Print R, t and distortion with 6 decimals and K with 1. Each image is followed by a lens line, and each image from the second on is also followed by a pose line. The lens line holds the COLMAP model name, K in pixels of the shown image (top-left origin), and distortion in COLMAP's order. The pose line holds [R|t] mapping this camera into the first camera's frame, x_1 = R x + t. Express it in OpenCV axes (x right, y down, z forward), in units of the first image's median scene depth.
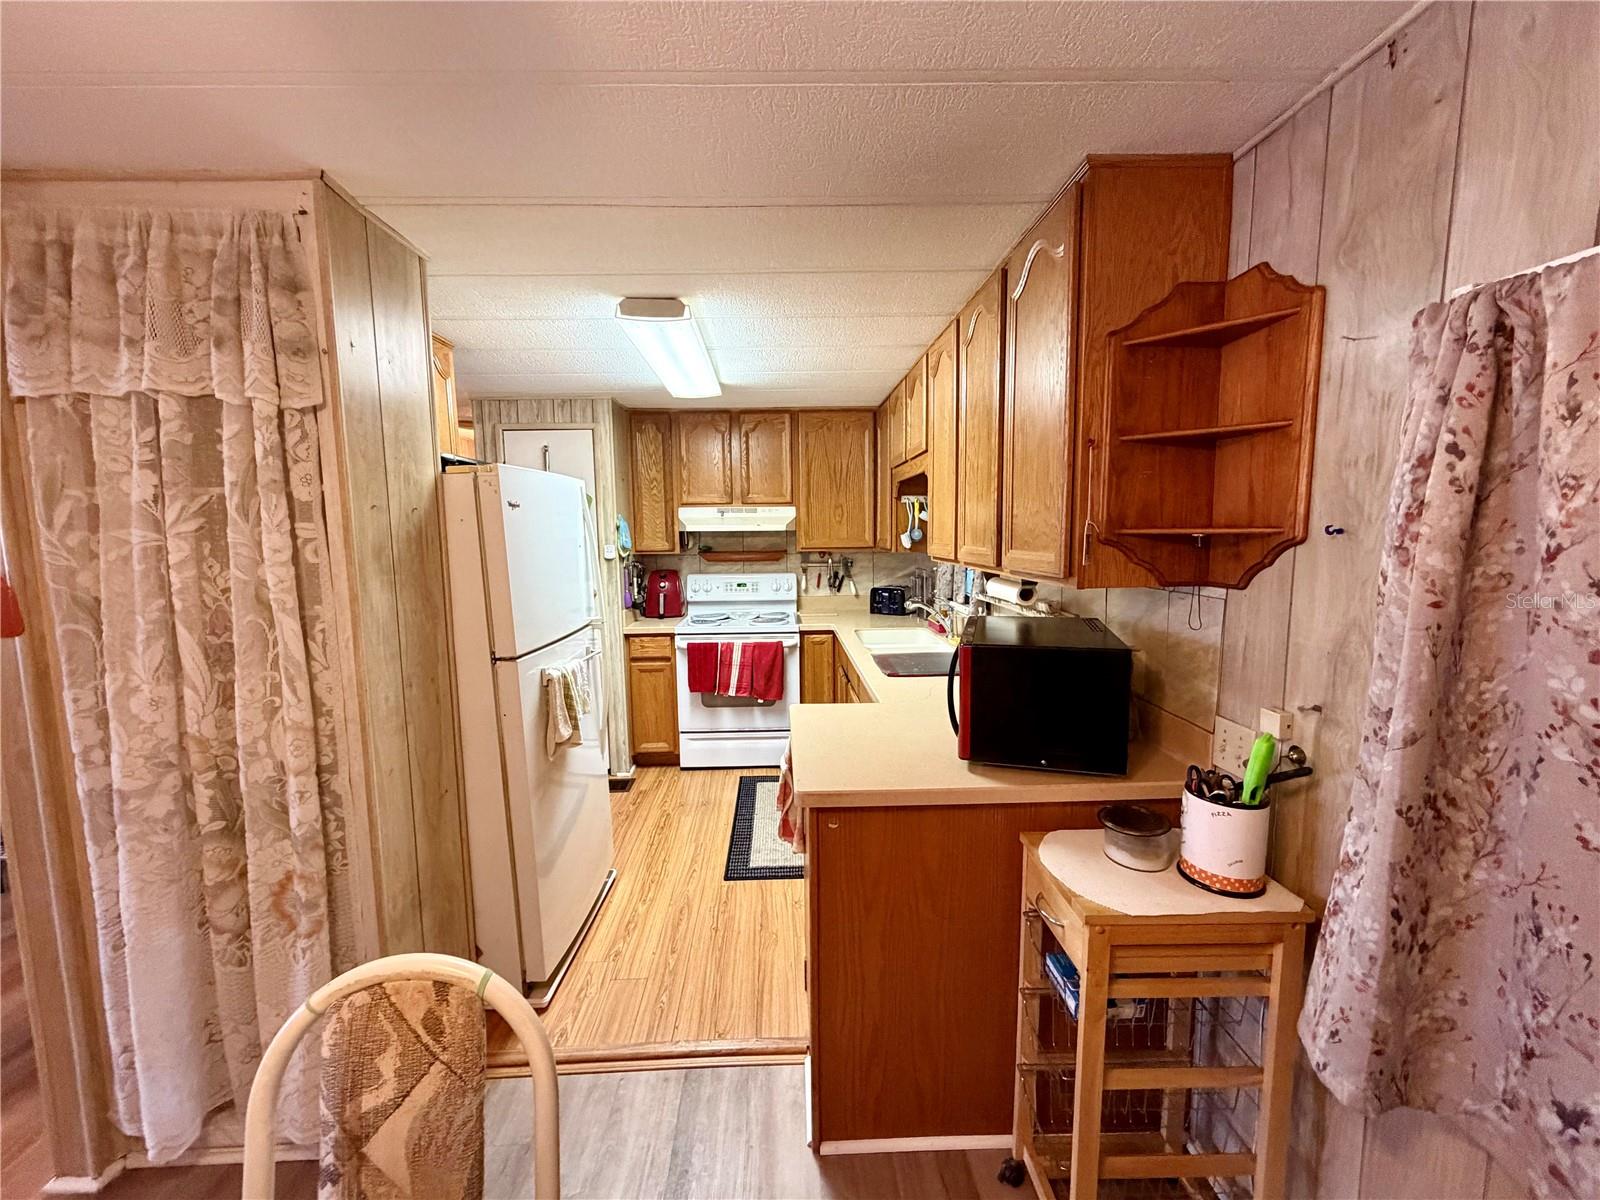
lens RADIAL K [[635.5, 0, 796.2], [0, 635.5, 597.9], [0, 0, 1]] dist [0.002058, -0.000637]
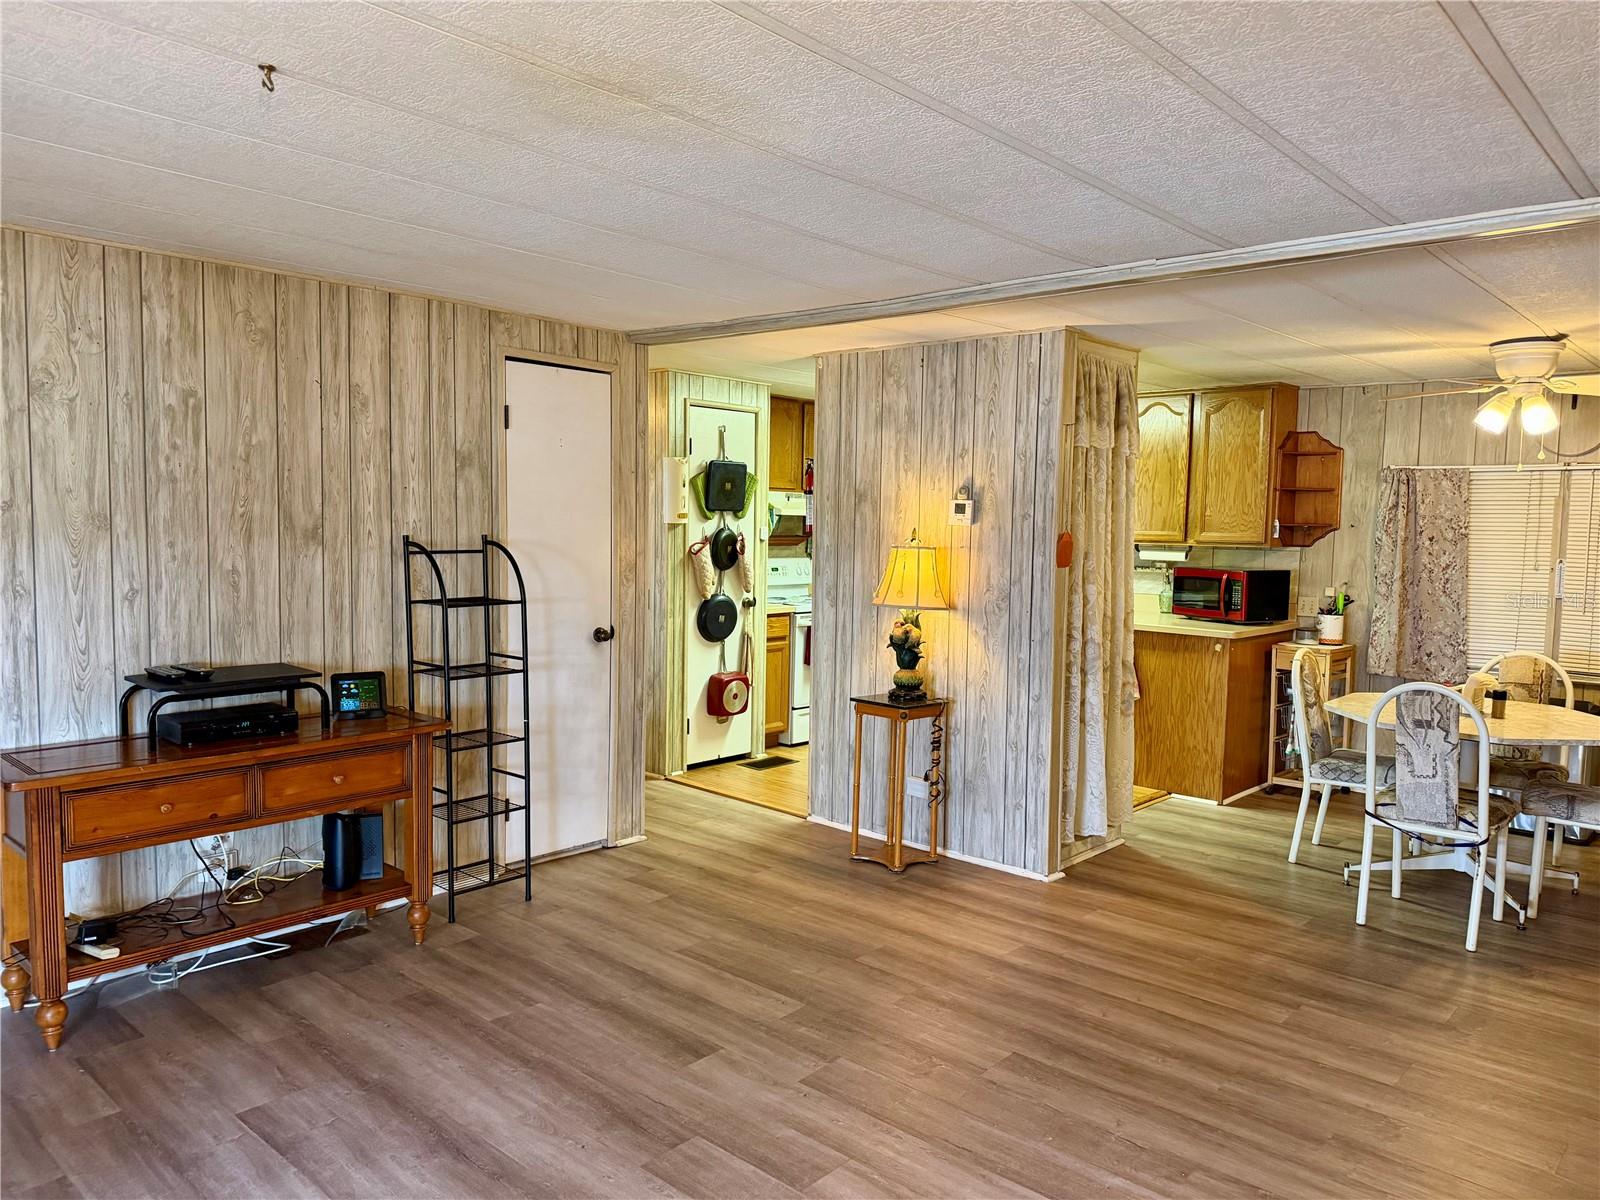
lens RADIAL K [[1113.0, 0, 806.8], [0, 1113.0, 598.4], [0, 0, 1]] dist [0.102508, -0.144613]
pose [[0.695988, -0.024511, 0.717635, -3.971642], [0.049171, 0.998698, -0.013578, 0.155112], [-0.716368, 0.044737, 0.696287, -0.757254]]
